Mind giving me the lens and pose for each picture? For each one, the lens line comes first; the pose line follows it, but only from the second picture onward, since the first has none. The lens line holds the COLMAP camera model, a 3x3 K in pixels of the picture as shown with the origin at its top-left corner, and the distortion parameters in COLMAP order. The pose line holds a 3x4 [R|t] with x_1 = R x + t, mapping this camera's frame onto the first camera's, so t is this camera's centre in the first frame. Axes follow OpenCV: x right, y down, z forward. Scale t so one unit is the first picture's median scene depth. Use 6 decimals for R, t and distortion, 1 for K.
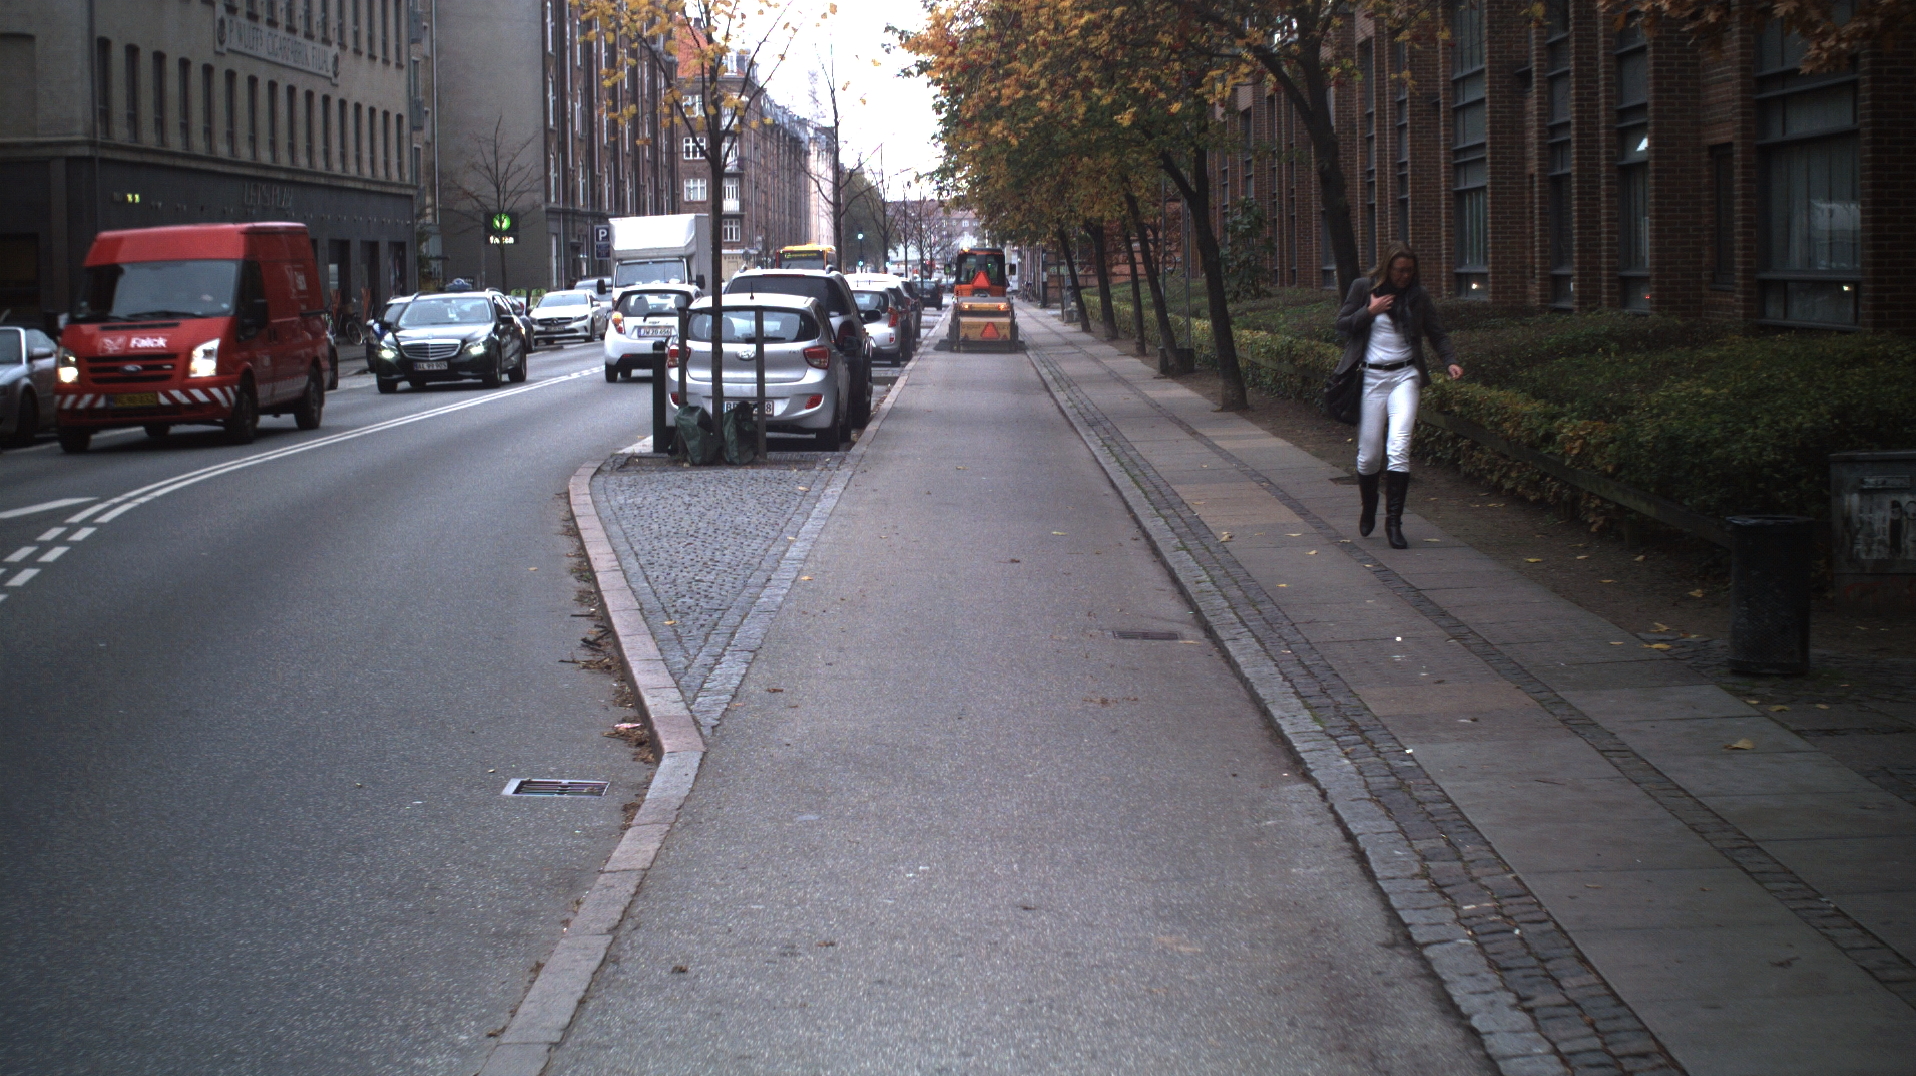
lens RADIAL K [[3434.2, 0, 958.0], [0, 3434.2, 538.0], [0, 0, 1]] dist [-0.264845, 0.273158]
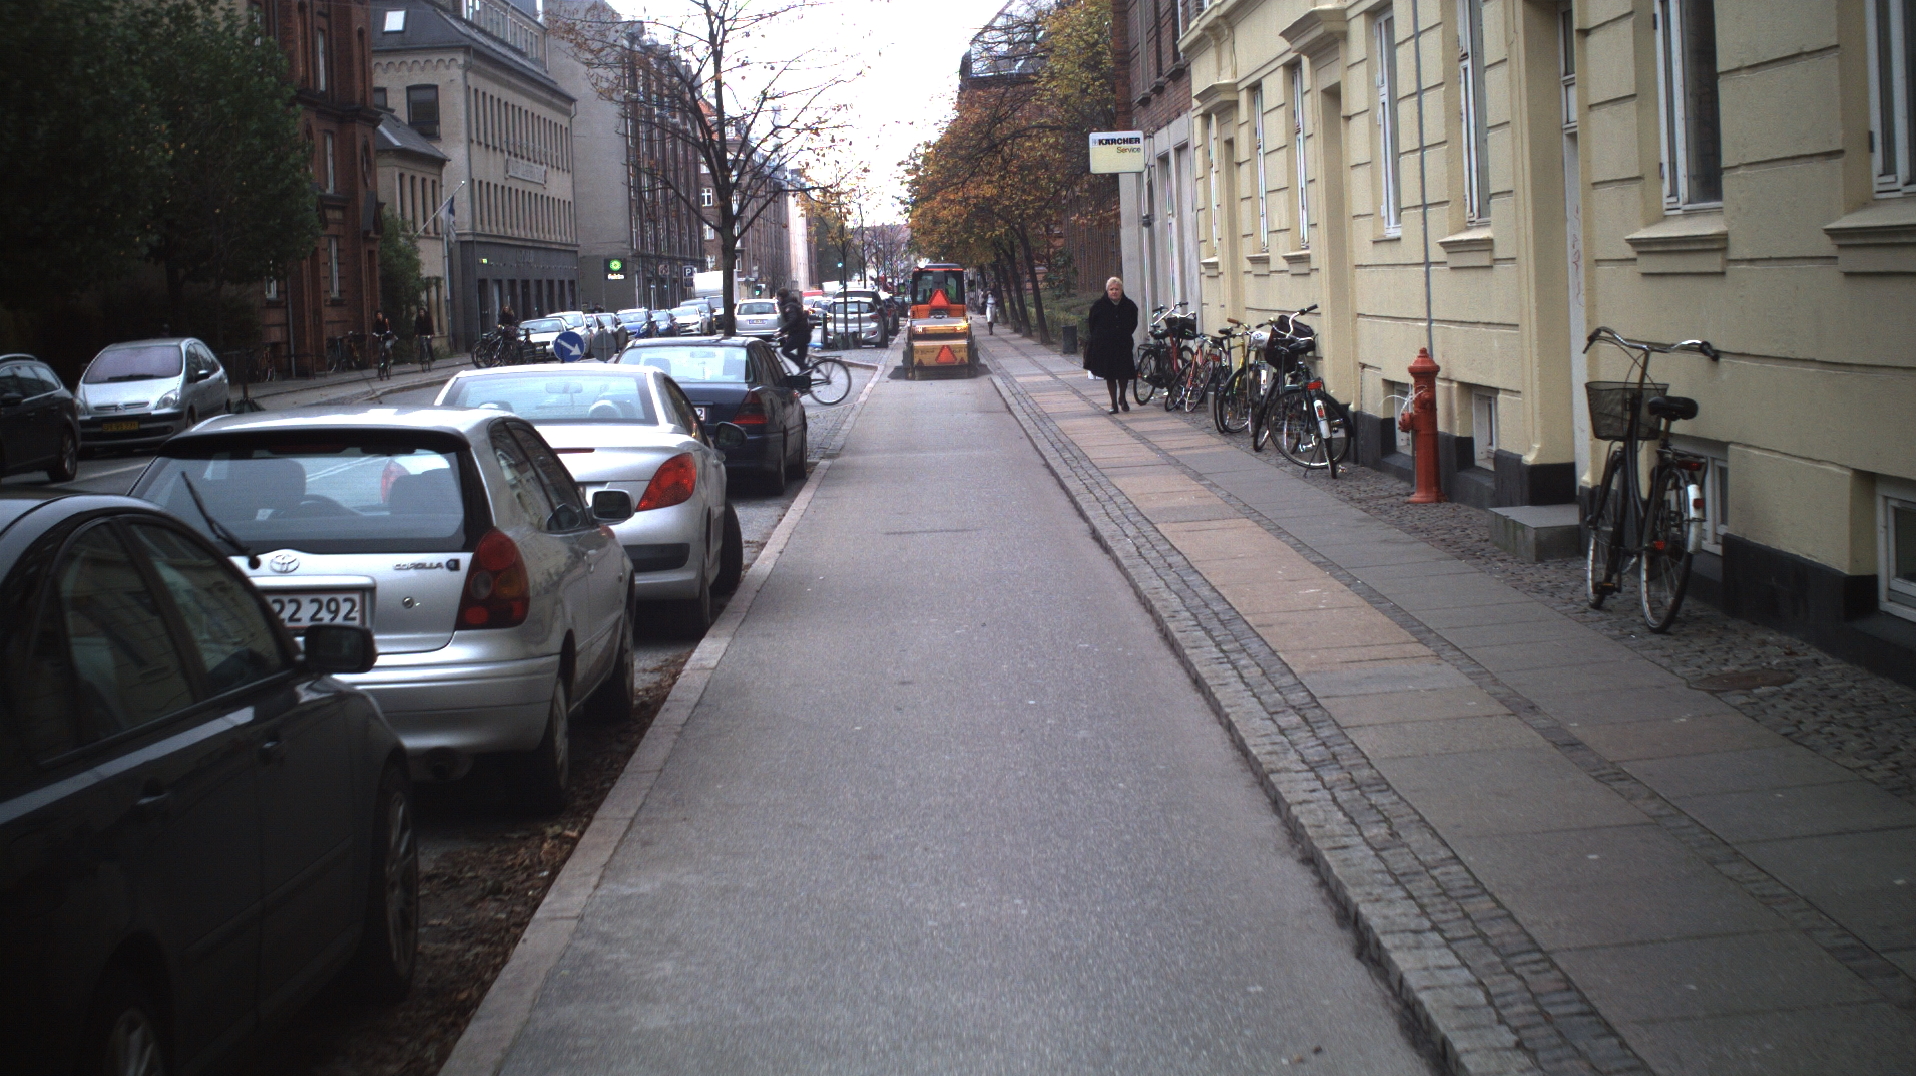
lens RADIAL K [[3434.2, 0, 958.0], [0, 3434.2, 538.0], [0, 0, 1]] dist [-0.264845, 0.273158]
pose [[0.999576, -0.027278, 0.010146, -0.002325], [0.027337, 0.999610, -0.005736, 0.070406], [-0.009986, 0.006011, 0.999932, -0.883801]]
